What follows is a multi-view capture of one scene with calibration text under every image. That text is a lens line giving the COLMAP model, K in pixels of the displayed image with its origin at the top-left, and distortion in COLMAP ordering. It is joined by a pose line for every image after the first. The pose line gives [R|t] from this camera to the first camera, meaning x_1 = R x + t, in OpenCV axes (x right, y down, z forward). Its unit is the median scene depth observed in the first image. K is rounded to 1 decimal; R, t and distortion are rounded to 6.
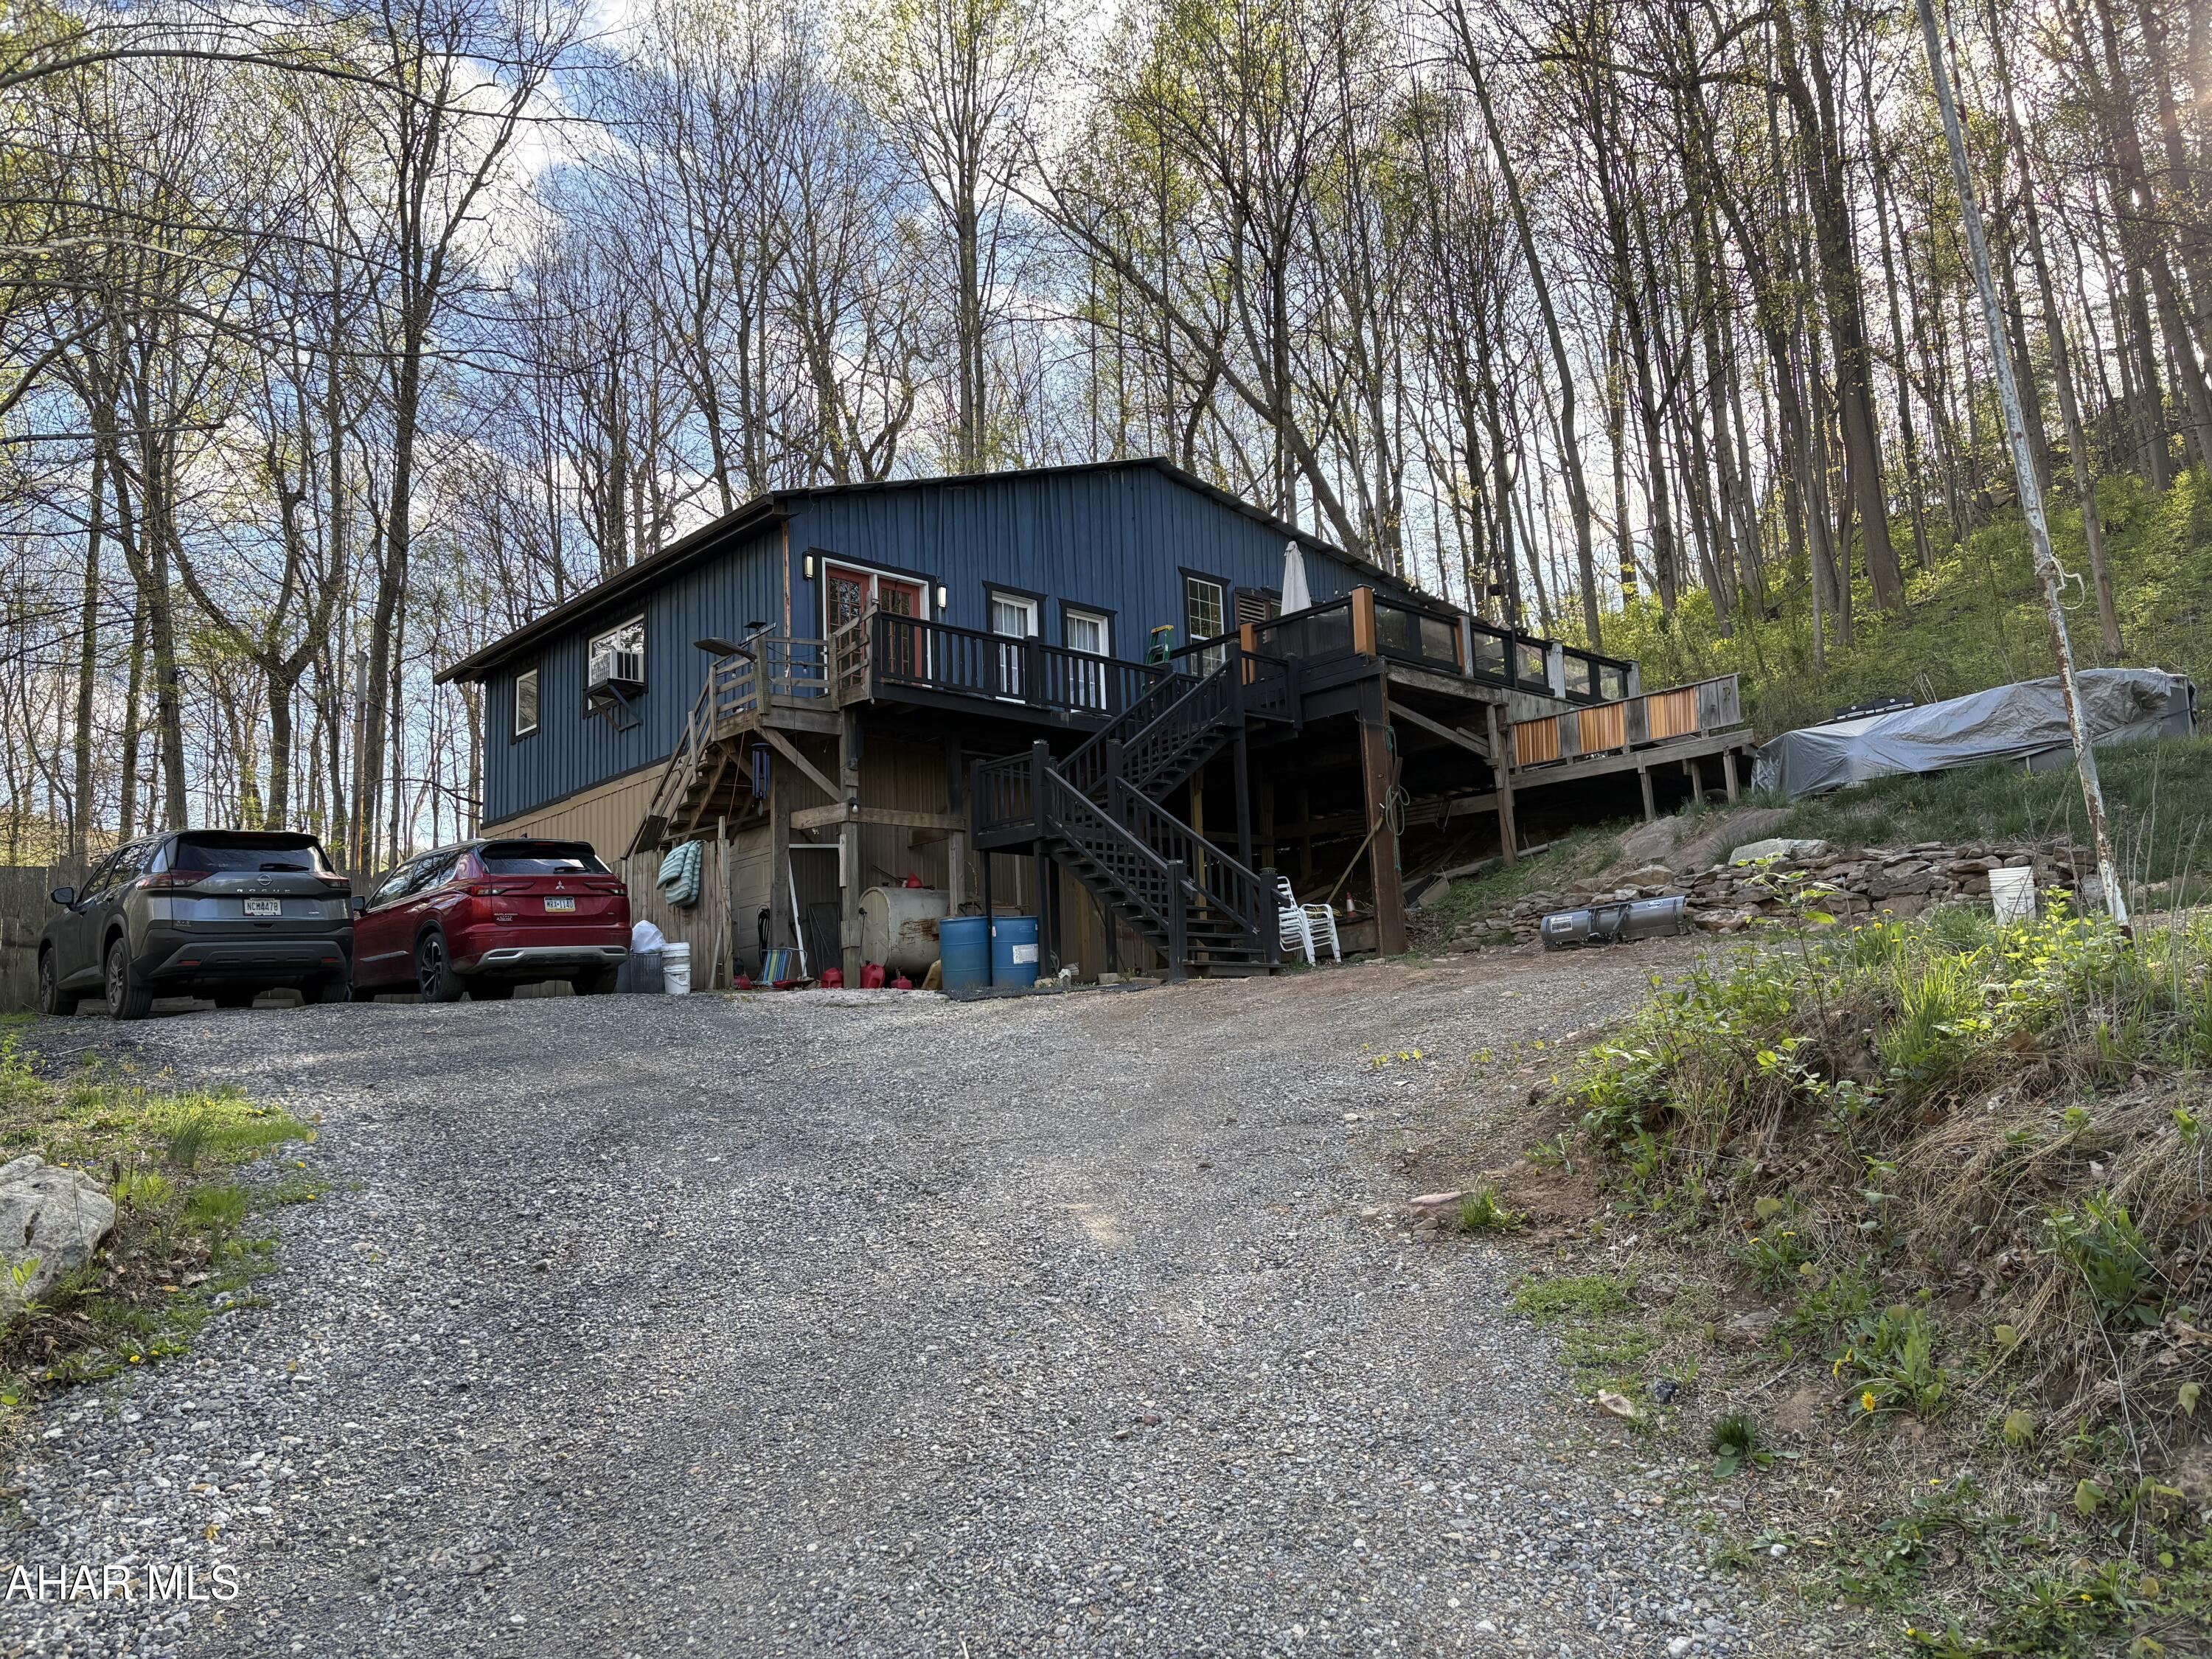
lens RADIAL K [[1674.9, 0, 1128.6], [0, 1674.9, 846.3], [0, 0, 1]] dist [0.059843, -0.069846]
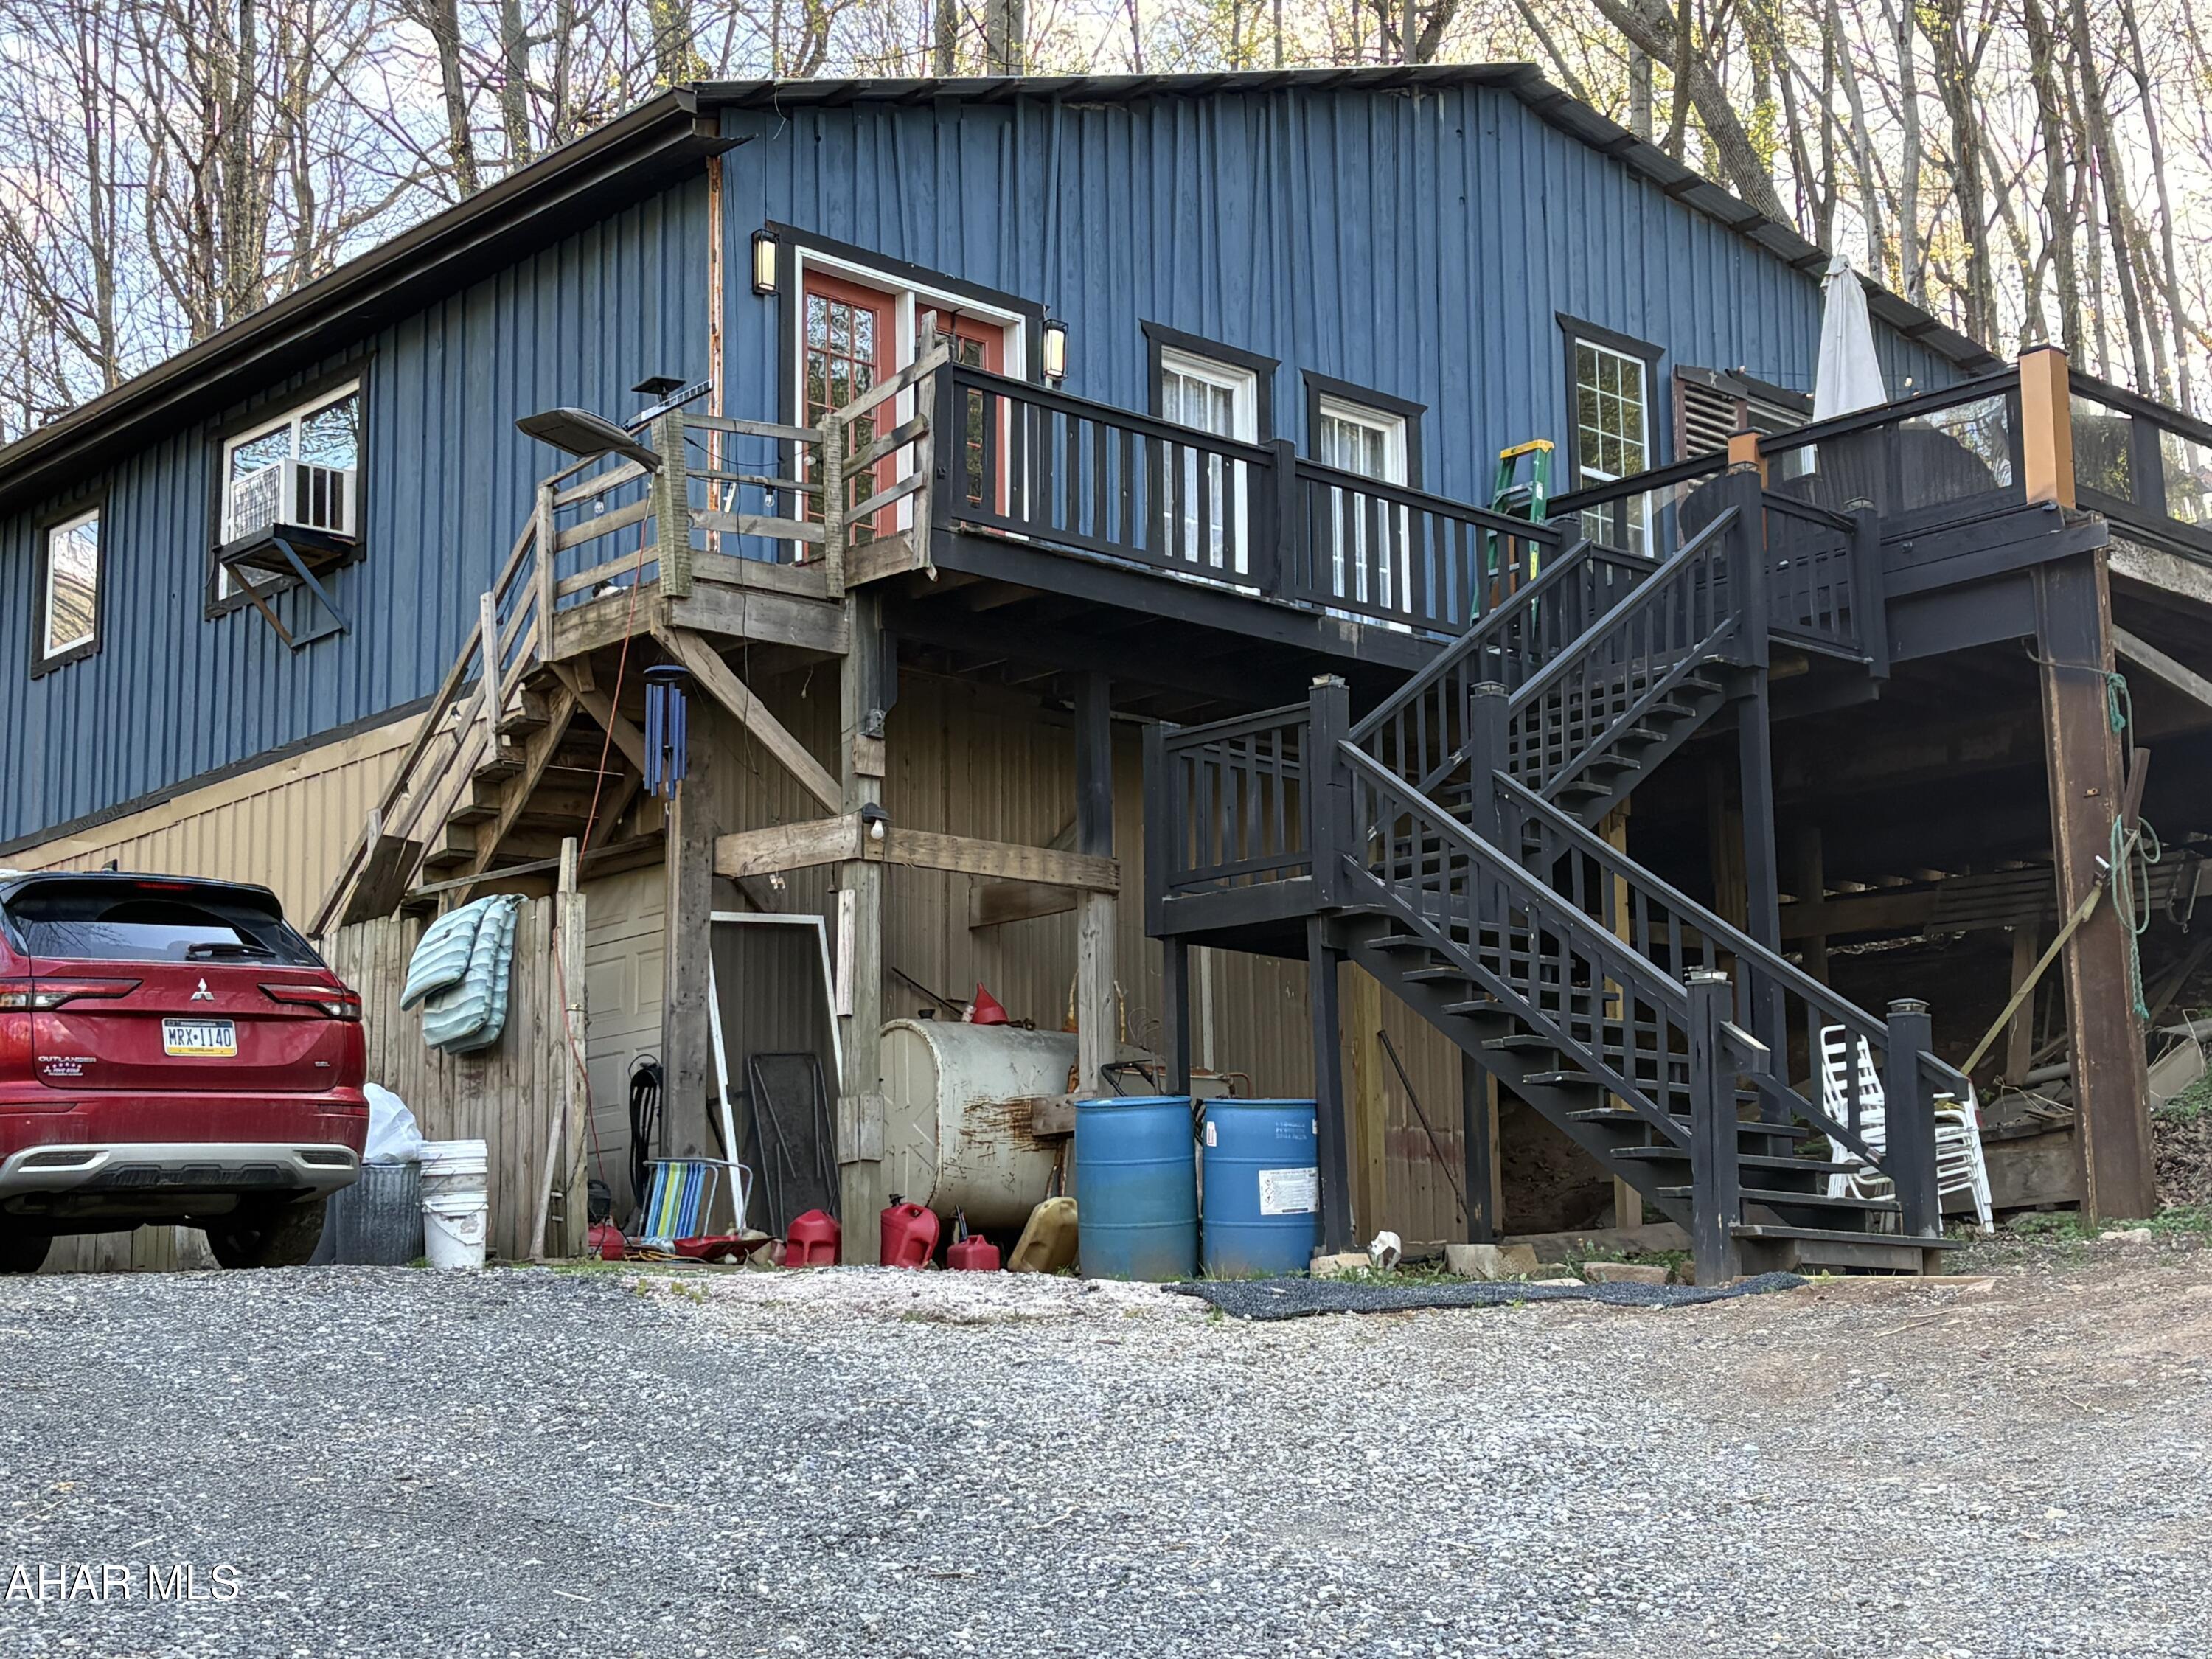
lens RADIAL K [[3292.2, 0, 1089.6], [0, 3292.2, 821.3], [0, 0, 1]] dist [0.086225, 0.000000]
pose [[0.999416, 0.027040, -0.020872, -0.087074], [-0.027911, 0.998701, -0.042626, 0.008325], [0.019692, 0.043183, 0.998873, 0.169312]]
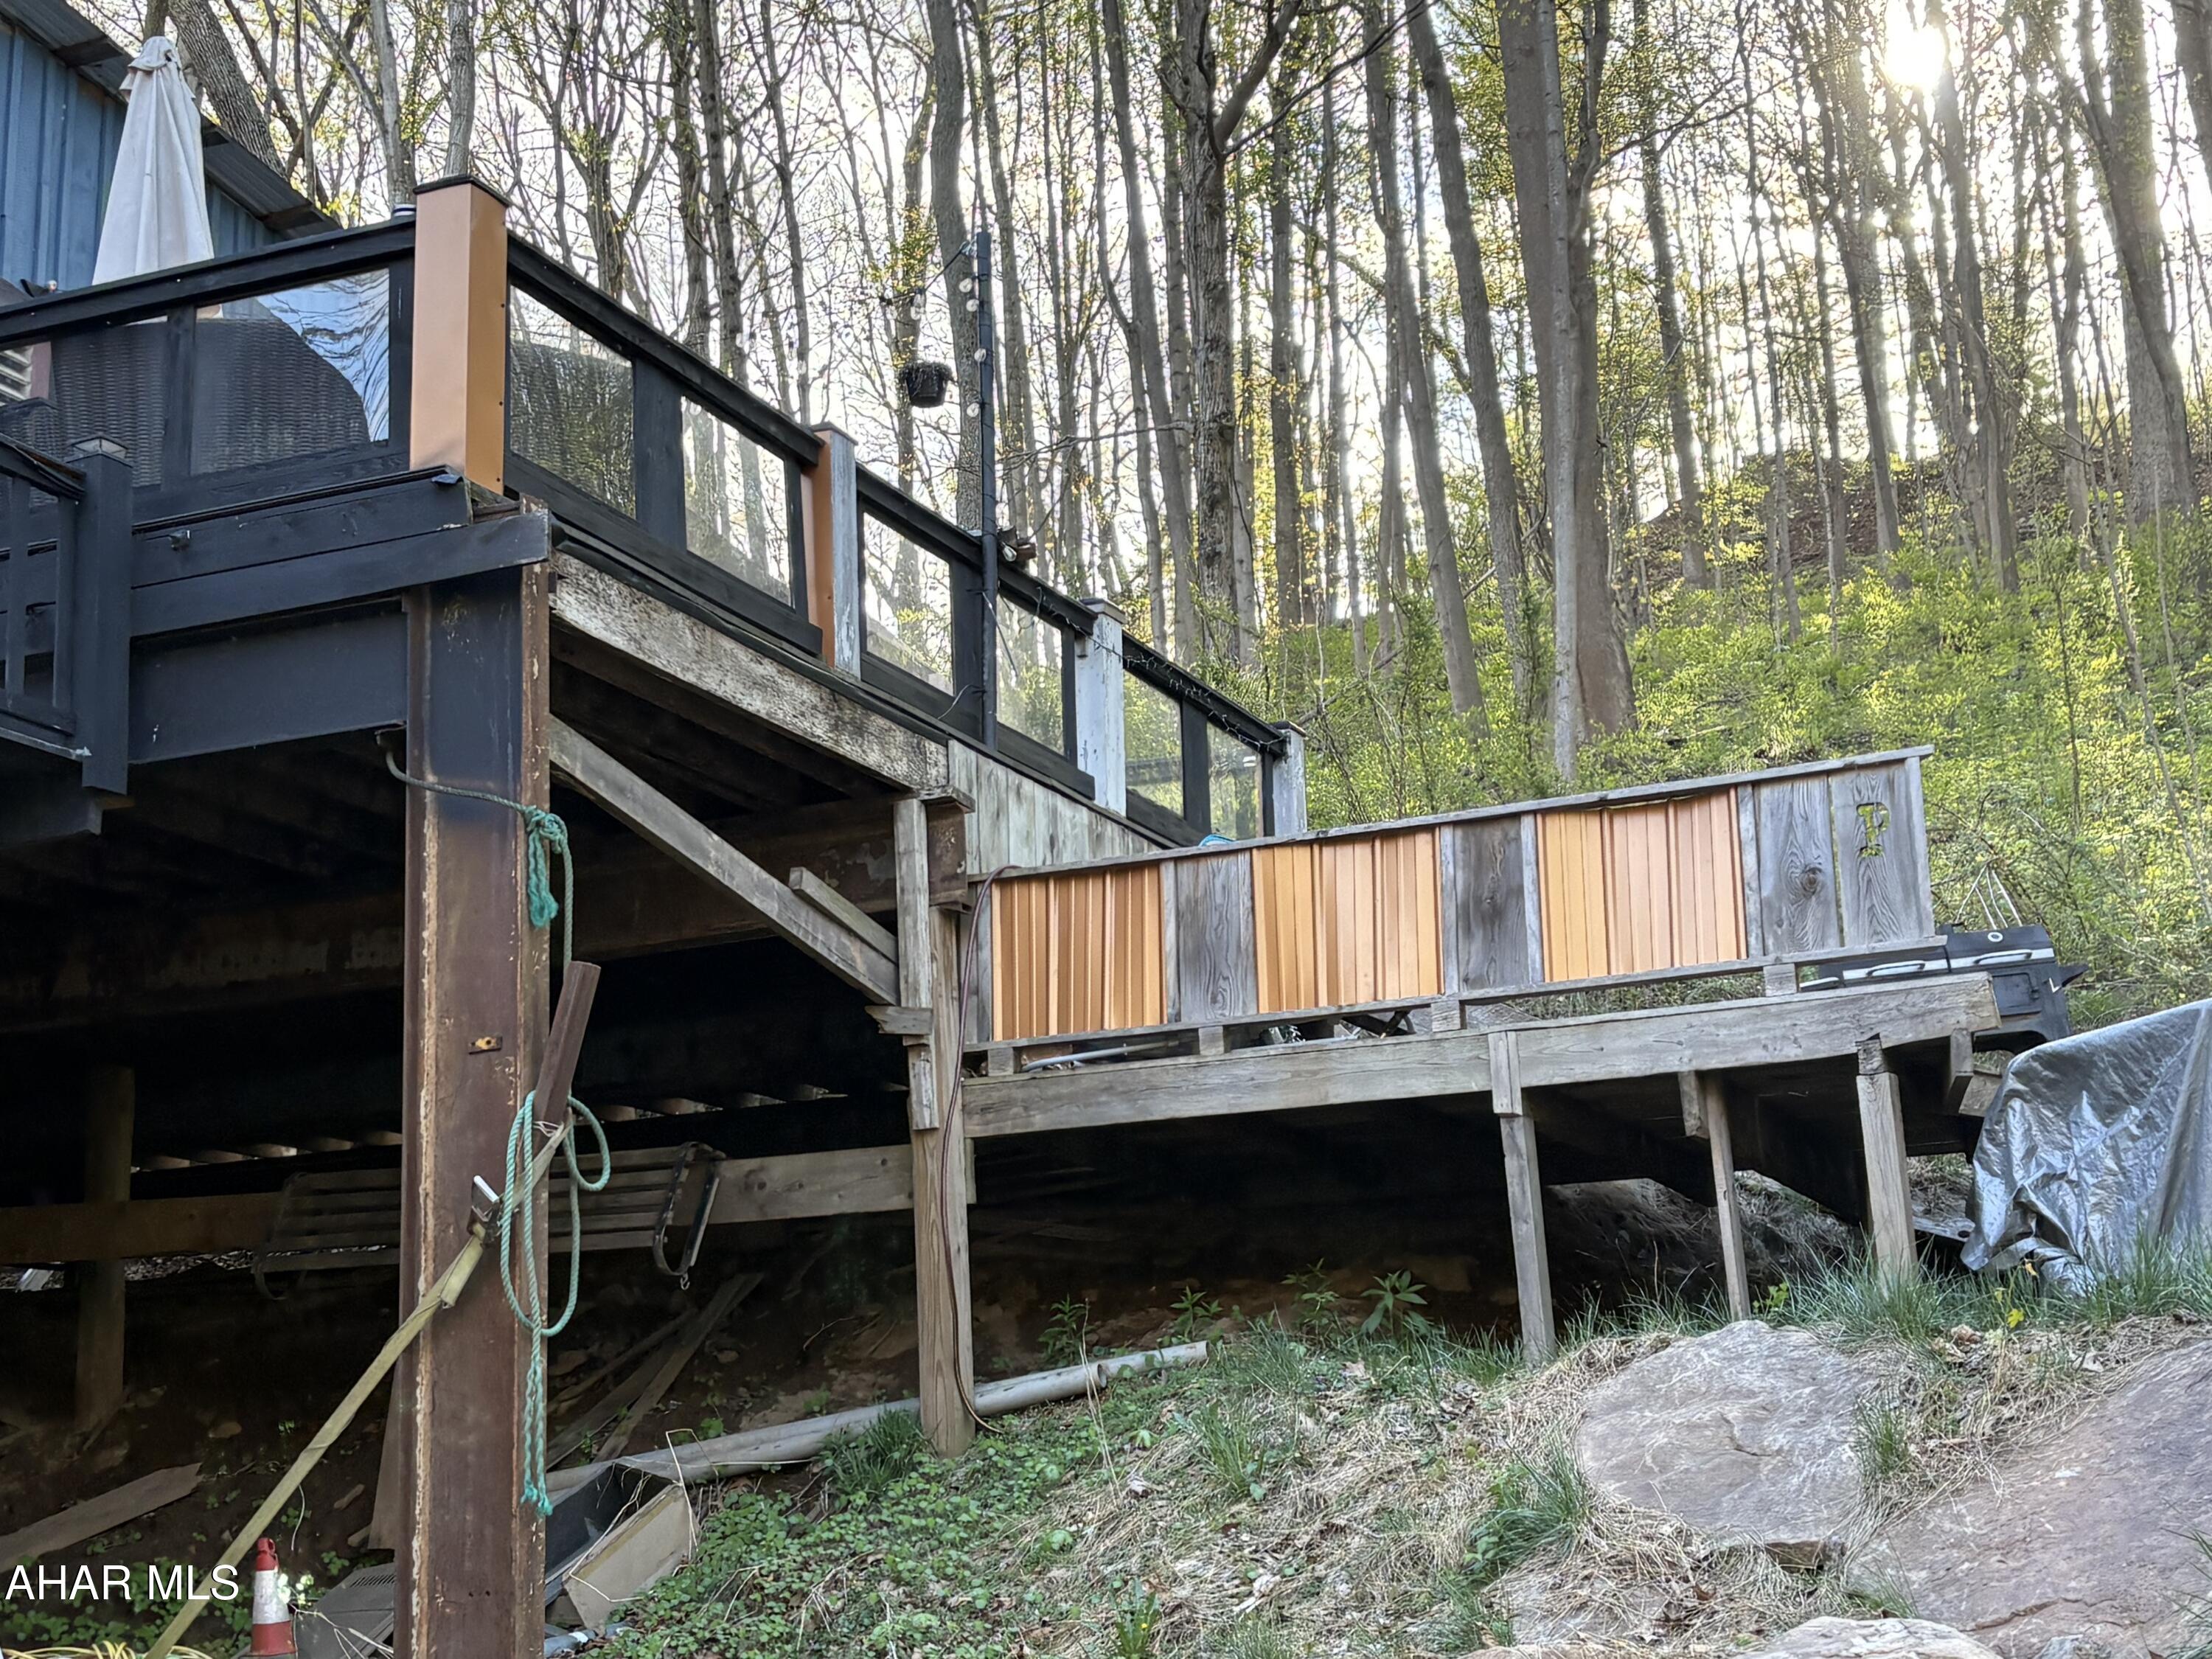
lens RADIAL K [[3292.2, 0, 1109.9], [0, 3292.2, 821.6], [0, 0, 1]] dist [0.086225, 0.000000]
pose [[0.924443, 0.103434, 0.367024, 0.069513], [-0.062400, 0.990568, -0.121990, -0.024548], [-0.376180, 0.089871, 0.922178, 0.605882]]
